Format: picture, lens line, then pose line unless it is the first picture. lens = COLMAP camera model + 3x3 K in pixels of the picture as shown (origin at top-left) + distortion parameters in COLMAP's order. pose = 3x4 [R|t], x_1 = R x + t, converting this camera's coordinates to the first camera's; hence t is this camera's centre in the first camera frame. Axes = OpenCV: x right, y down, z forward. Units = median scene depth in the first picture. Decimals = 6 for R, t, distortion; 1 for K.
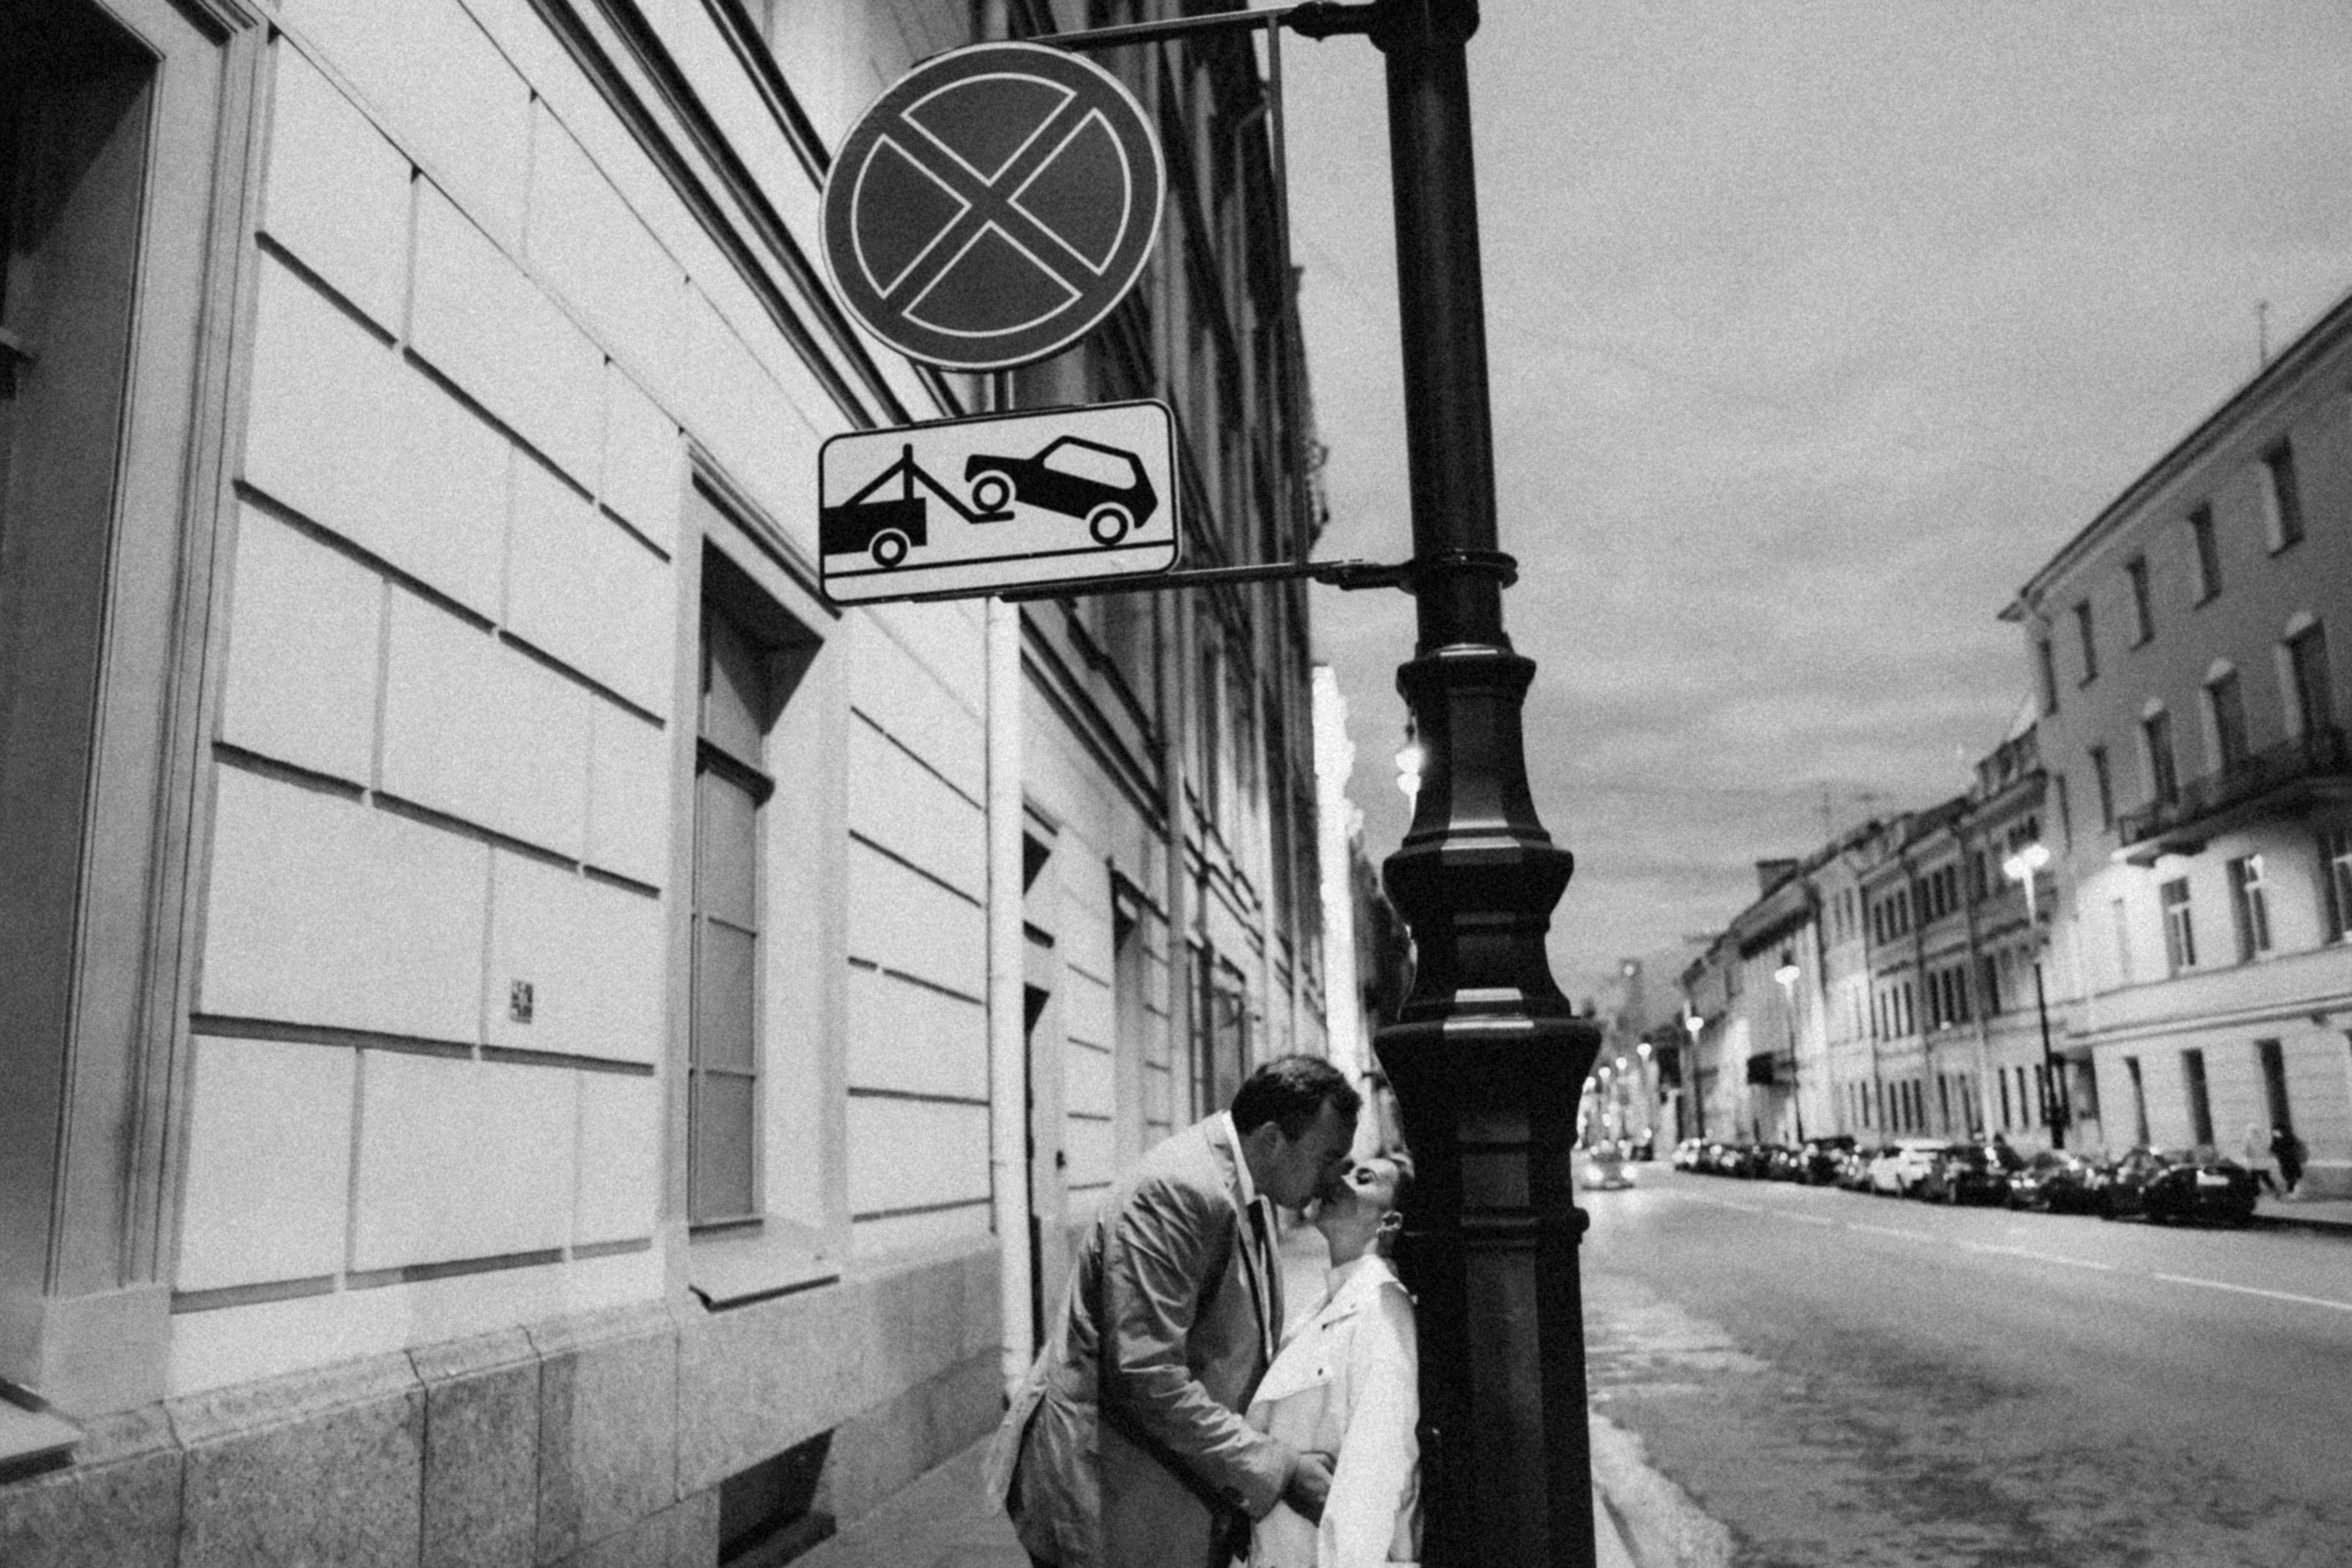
lens RADIAL K [[1859.7, 0, 1176.0], [0, 1859.7, 784.0], [0, 0, 1]] dist [-0.104668, 0.128618]
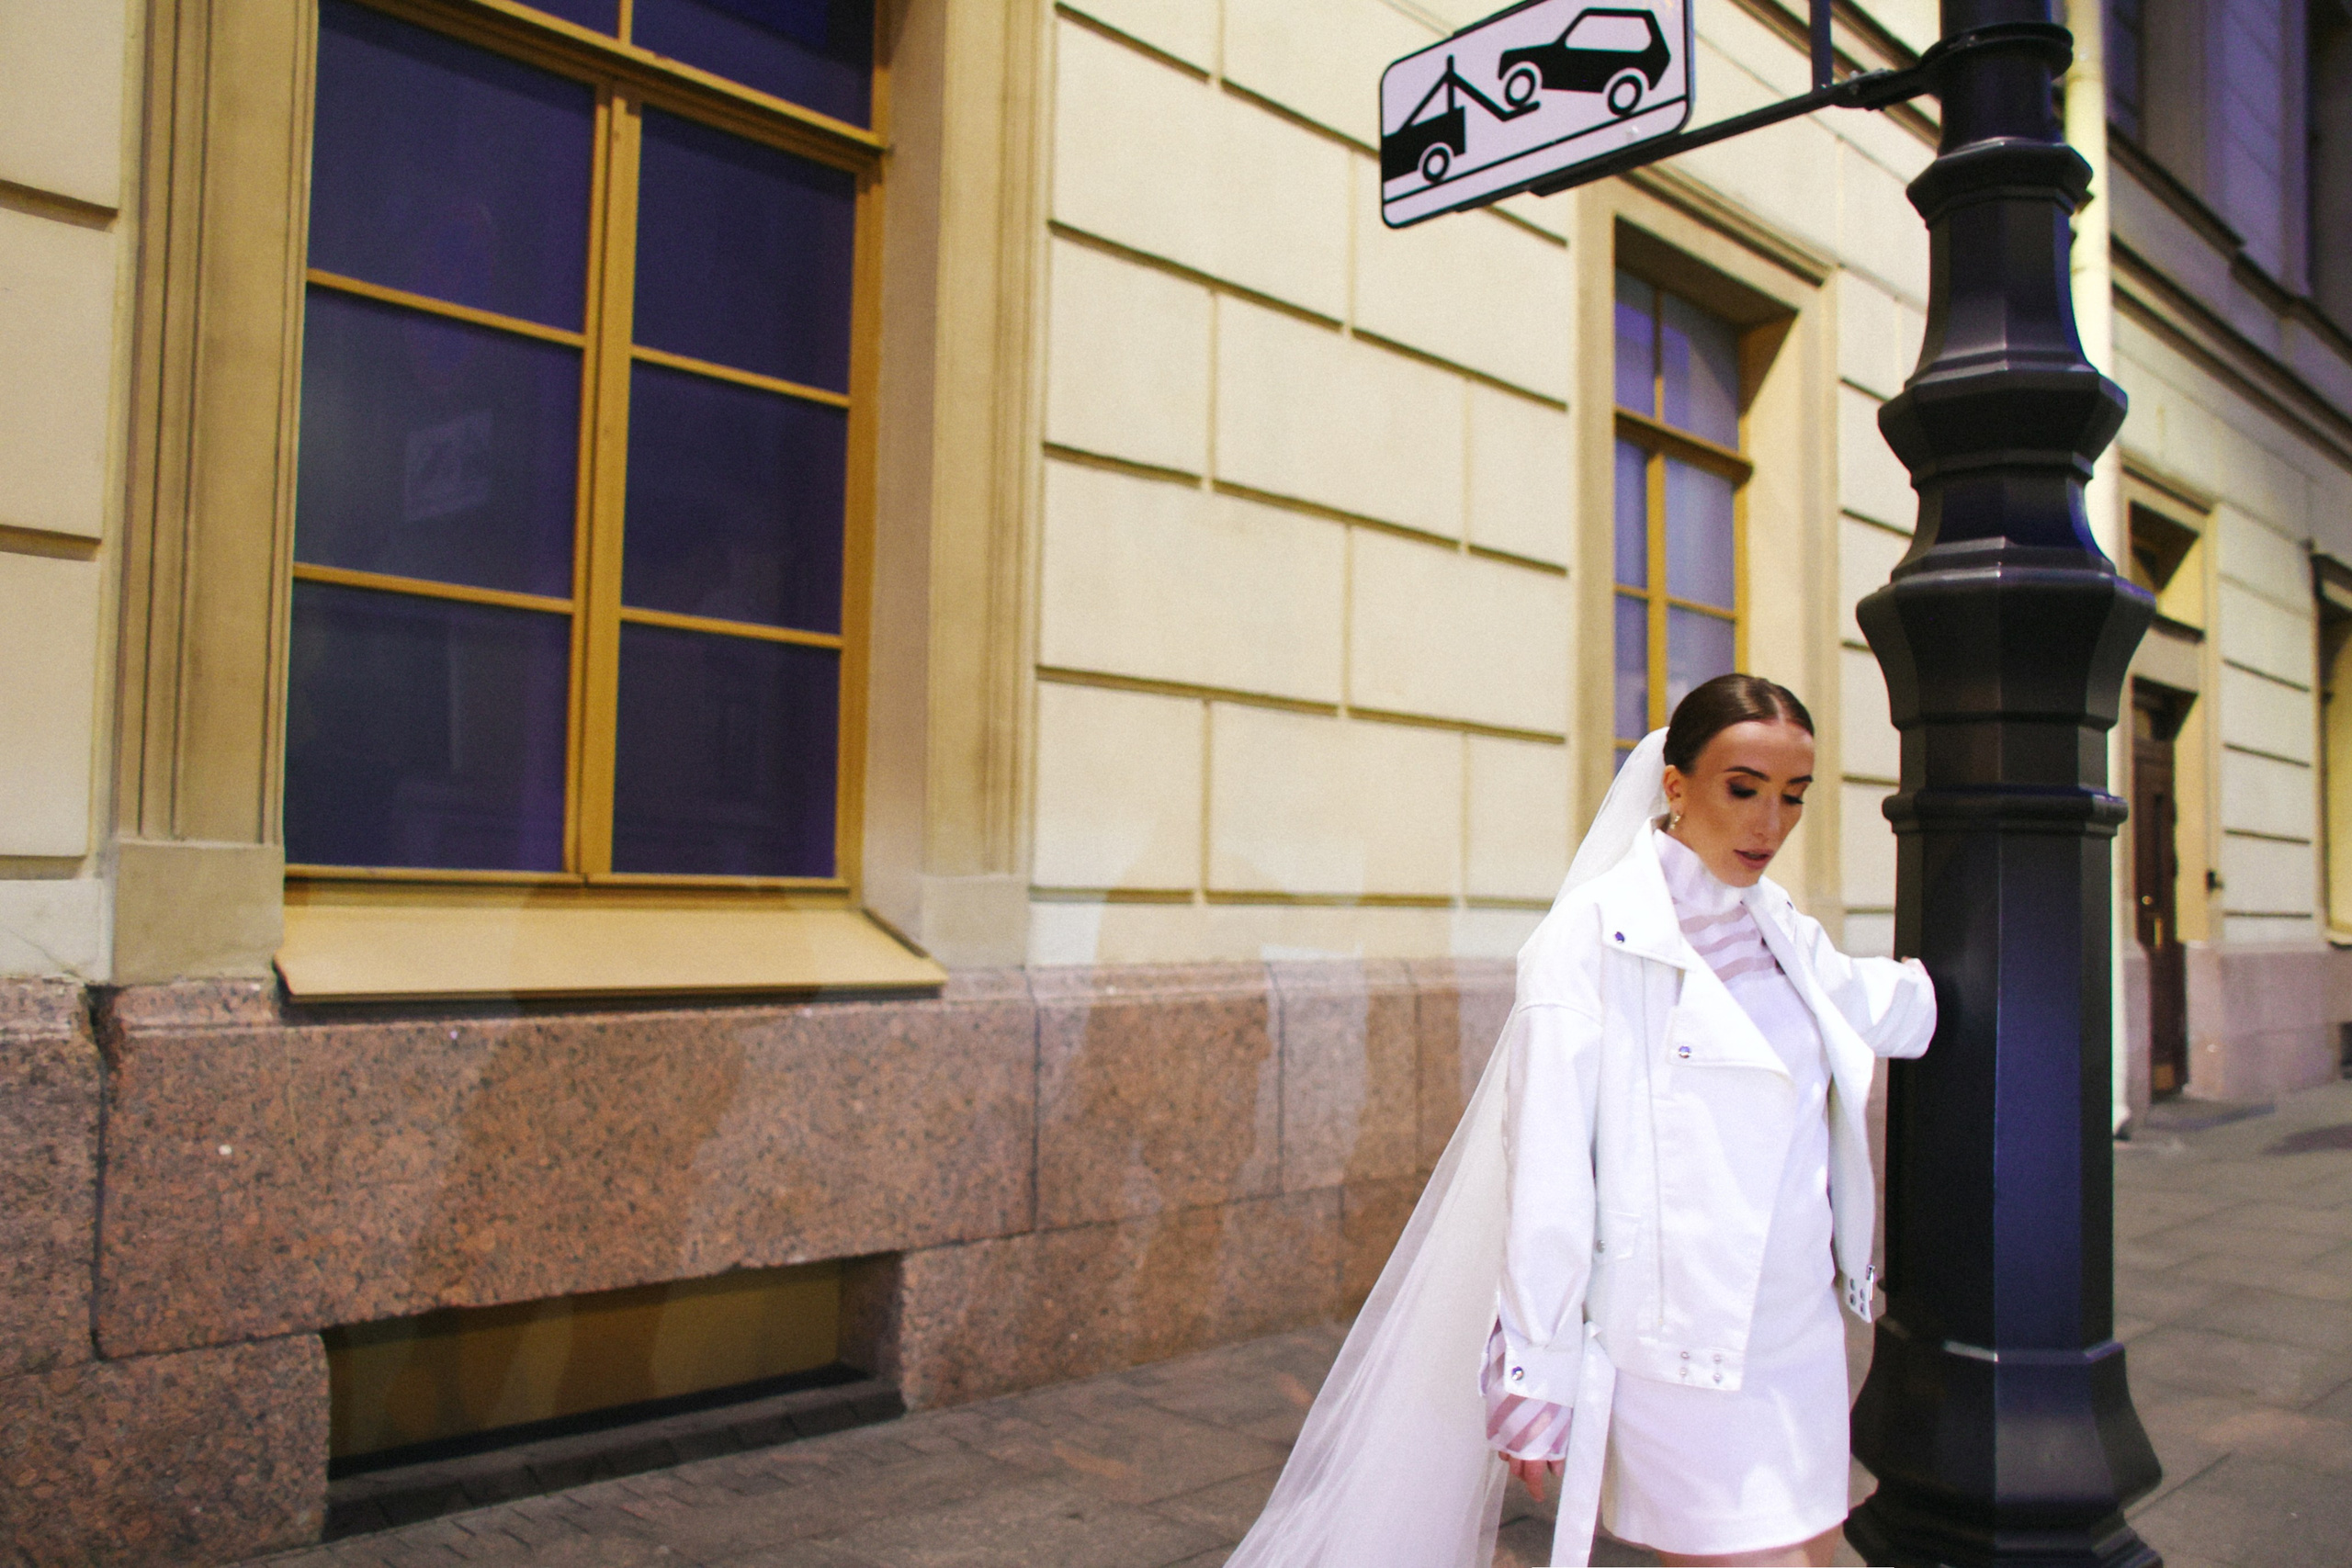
lens RADIAL K [[1859.7, 0, 1176.0], [0, 1859.7, 784.0], [0, 0, 1]] dist [-0.104668, 0.128618]
pose [[0.790904, 0.003358, -0.611931, 0.304631], [0.080956, 0.990622, 0.110069, 0.075949], [0.606562, -0.136593, 0.783215, 0.067116]]
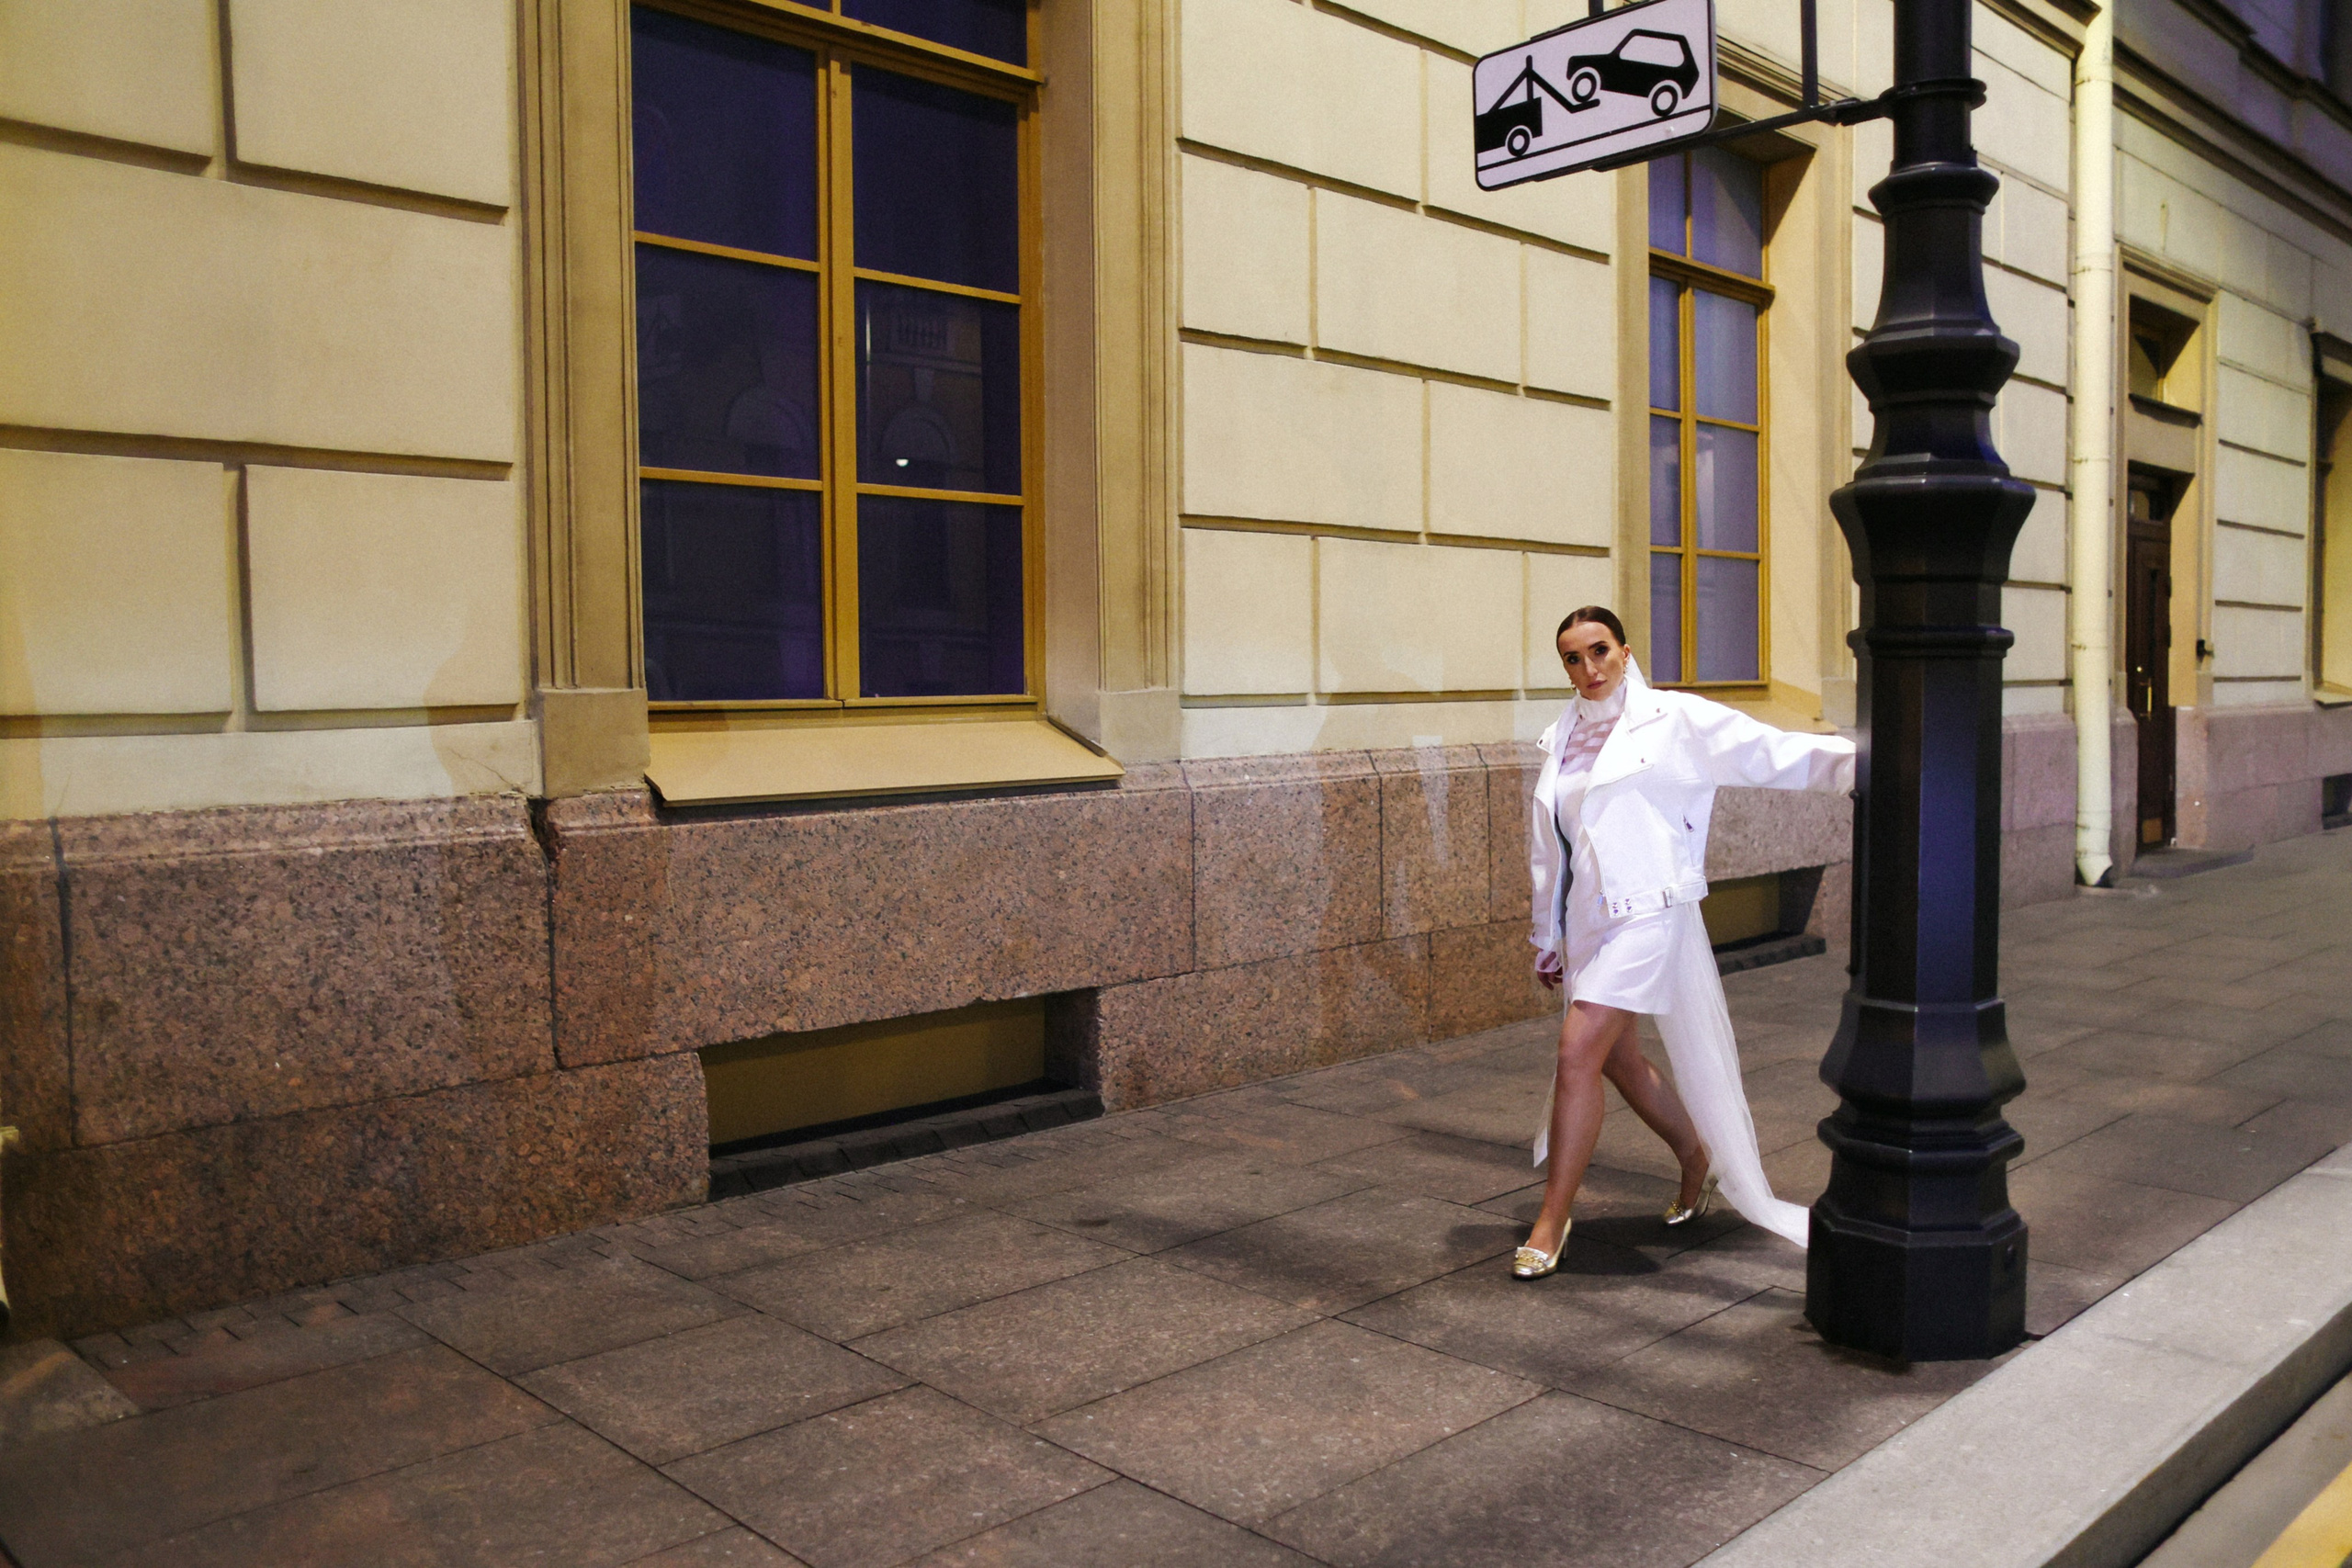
lens RADIAL K [[1883.4, 0, 1209.6], [0, 1883.4, 760.6], [0, 0, 1]] dist [-0.098797, 0.121327]
pose [[0.794550, 0.045709, -0.605475, 0.429276], [0.106970, 0.971030, 0.213680, -0.005039], [0.597702, -0.234547, 0.766642, -0.219686]]
